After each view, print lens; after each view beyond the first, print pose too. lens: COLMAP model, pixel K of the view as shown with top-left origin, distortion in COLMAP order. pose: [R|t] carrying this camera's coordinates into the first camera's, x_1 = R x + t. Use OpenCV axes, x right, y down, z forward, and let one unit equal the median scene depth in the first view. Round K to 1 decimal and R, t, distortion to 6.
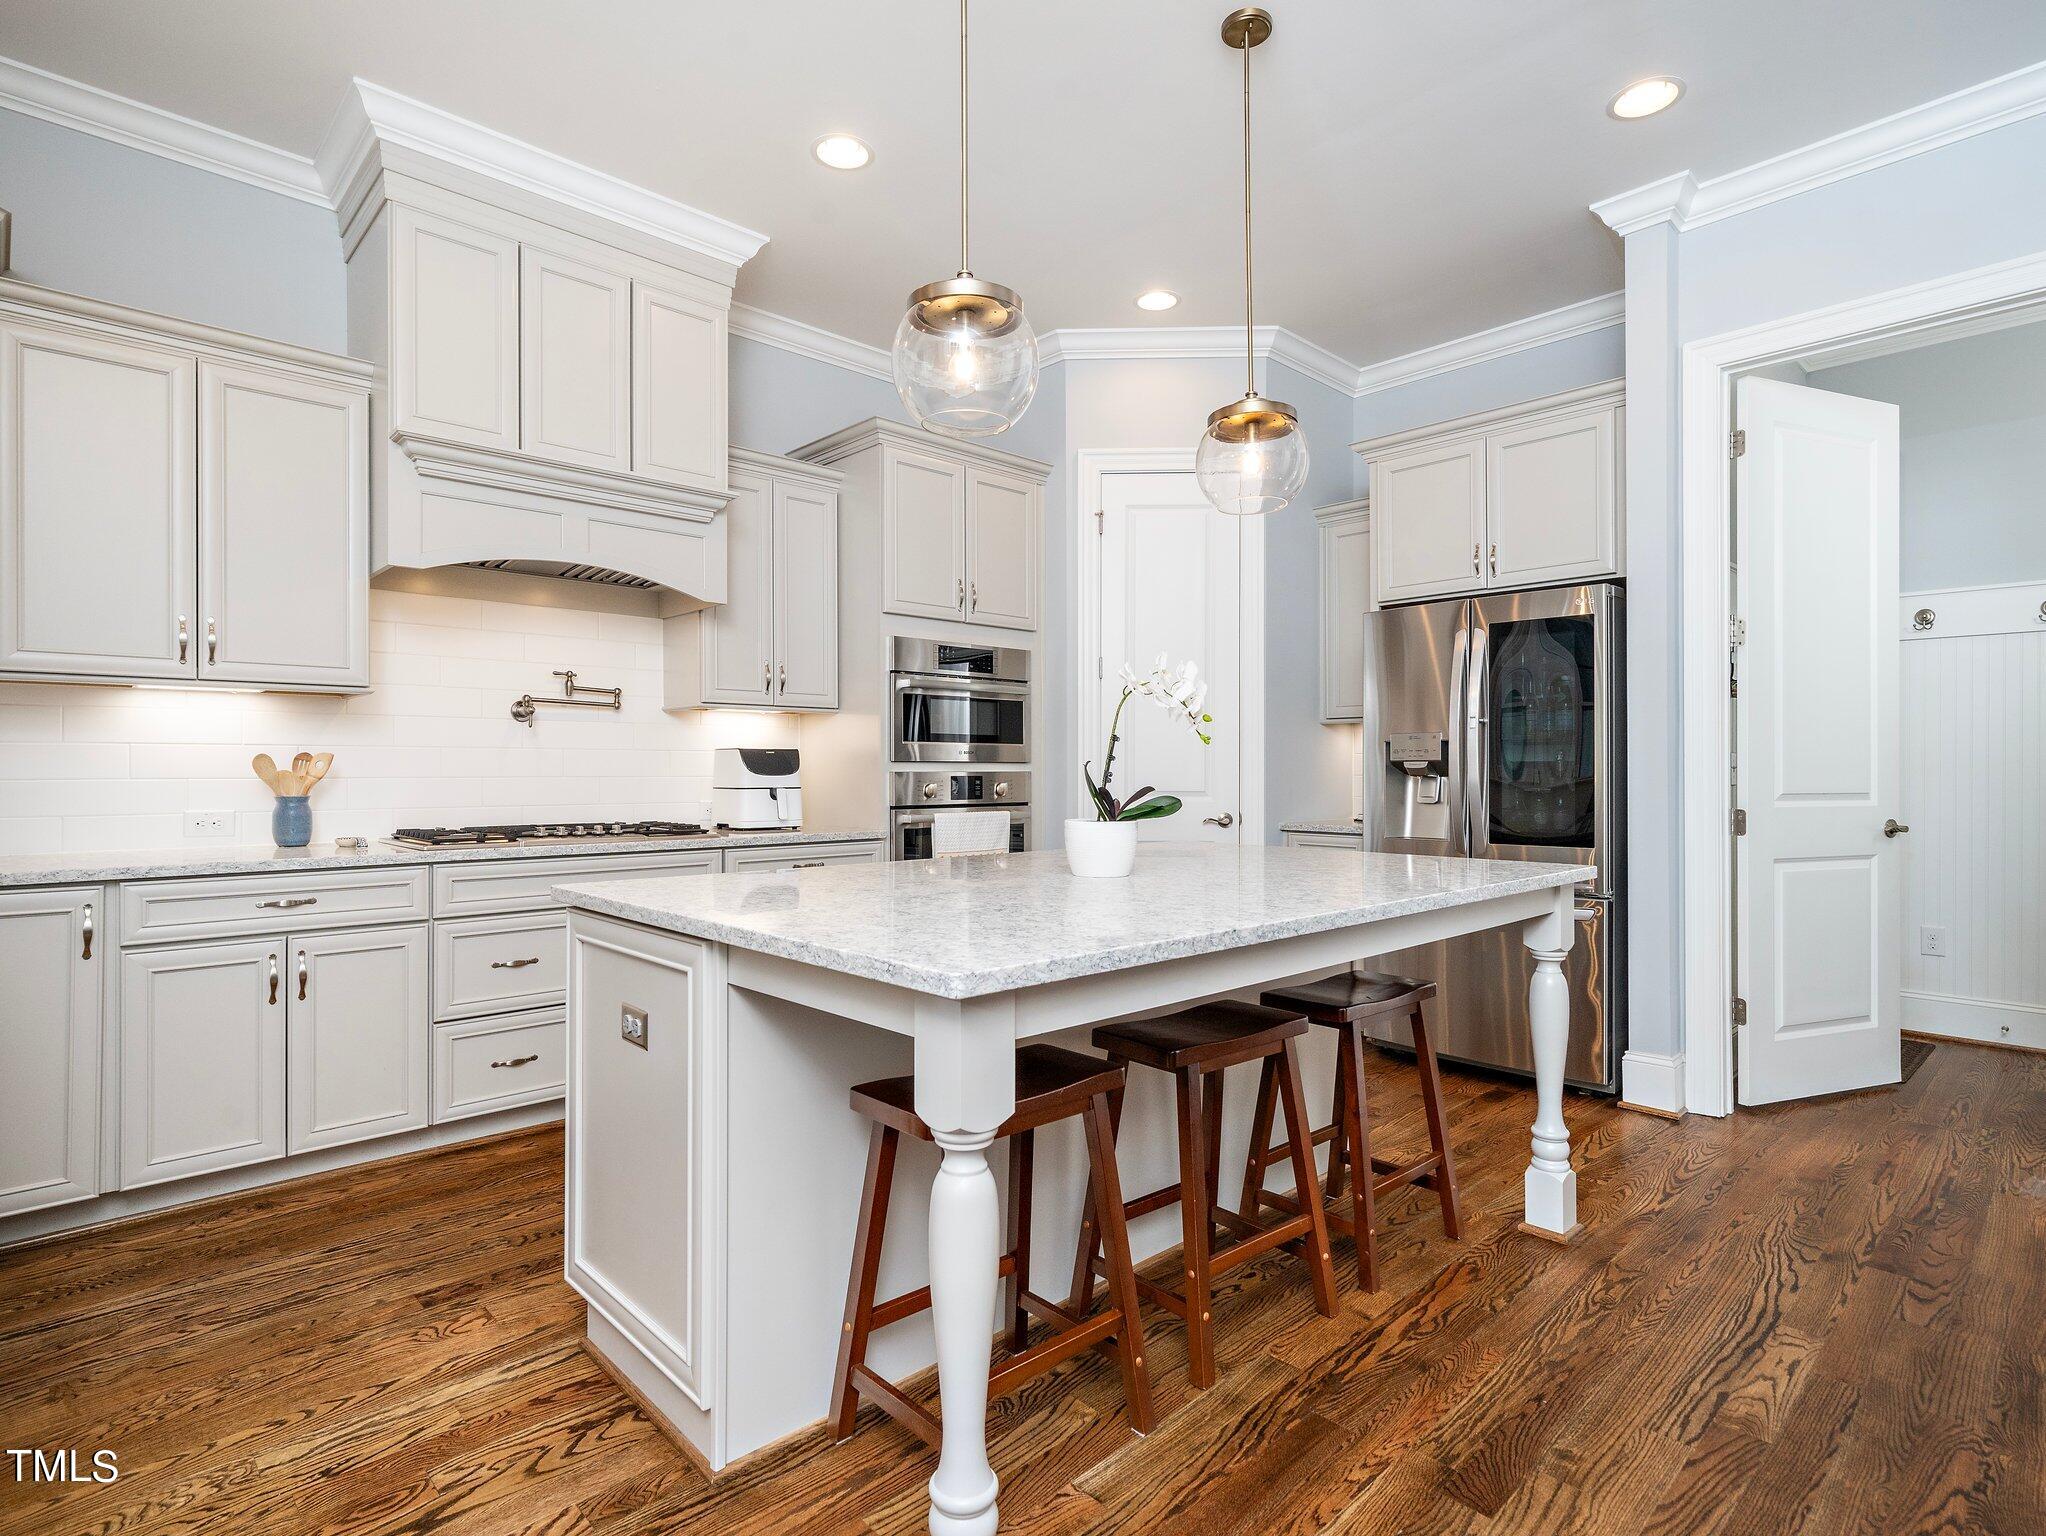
lens RADIAL K [[1060.1, 0, 1027.1], [0, 1060.1, 763.2], [0, 0, 1]] dist [0.000632, 0.000797]
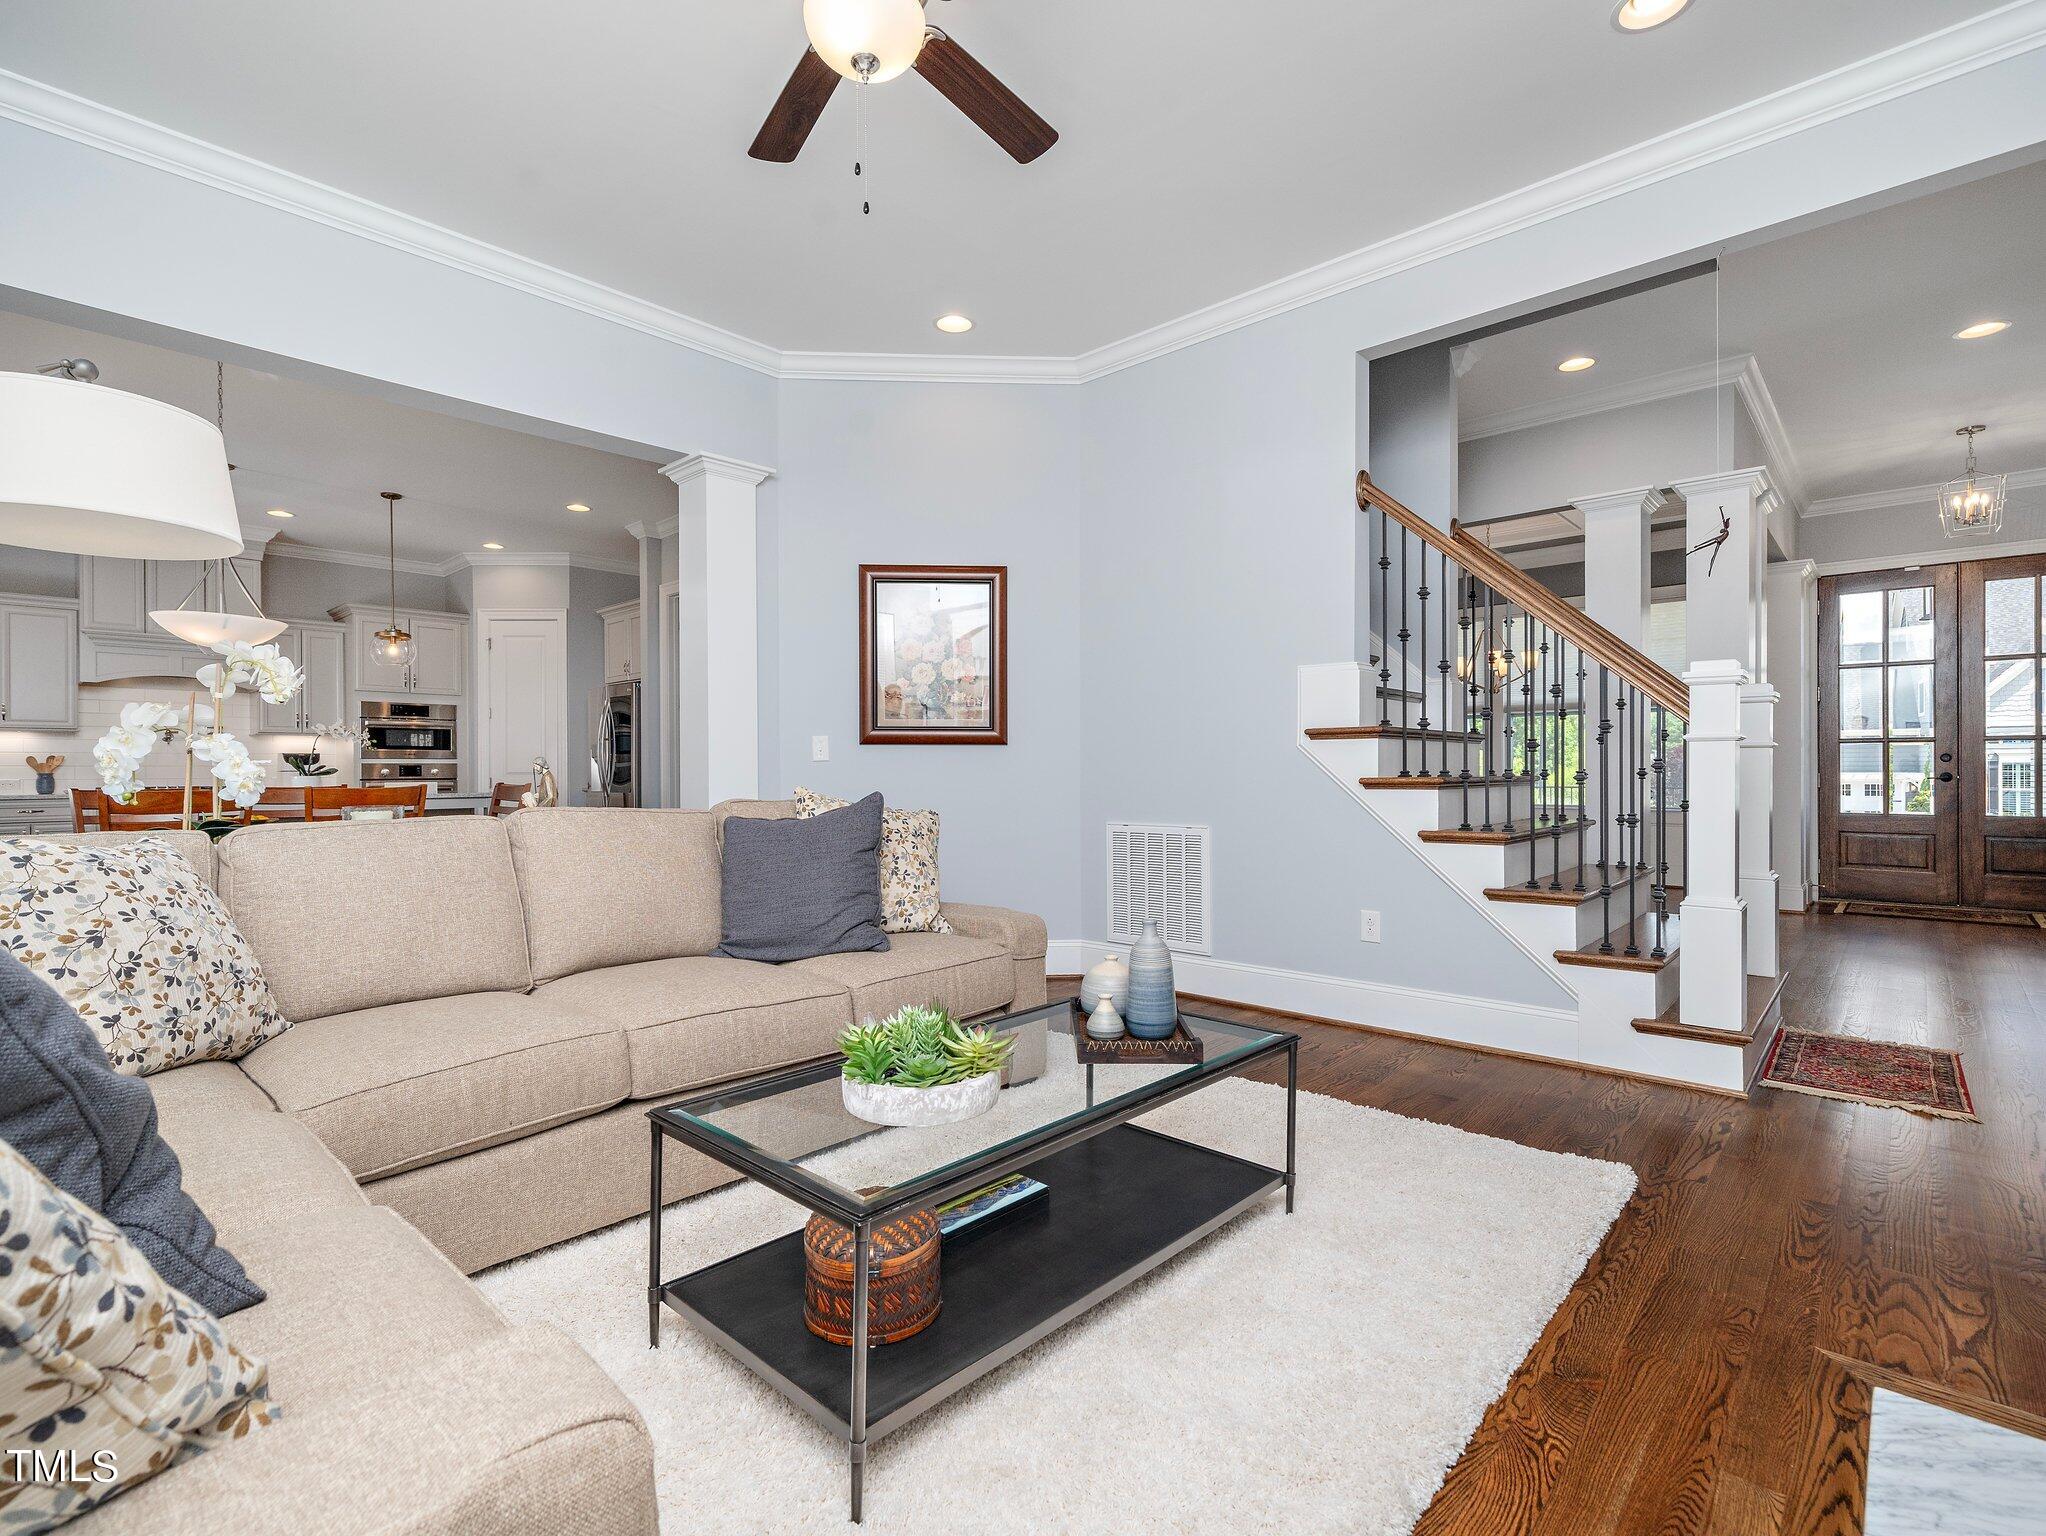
lens RADIAL K [[986.5, 0, 1026.5], [0, 986.5, 770.2], [0, 0, 1]] dist [0.002443, -0.001265]
pose [[0.994725, -0.001526, 0.102570, 1.192076], [0.000329, 0.999932, 0.011686, -0.001213], [-0.102581, -0.011591, 0.994657, -1.348563]]
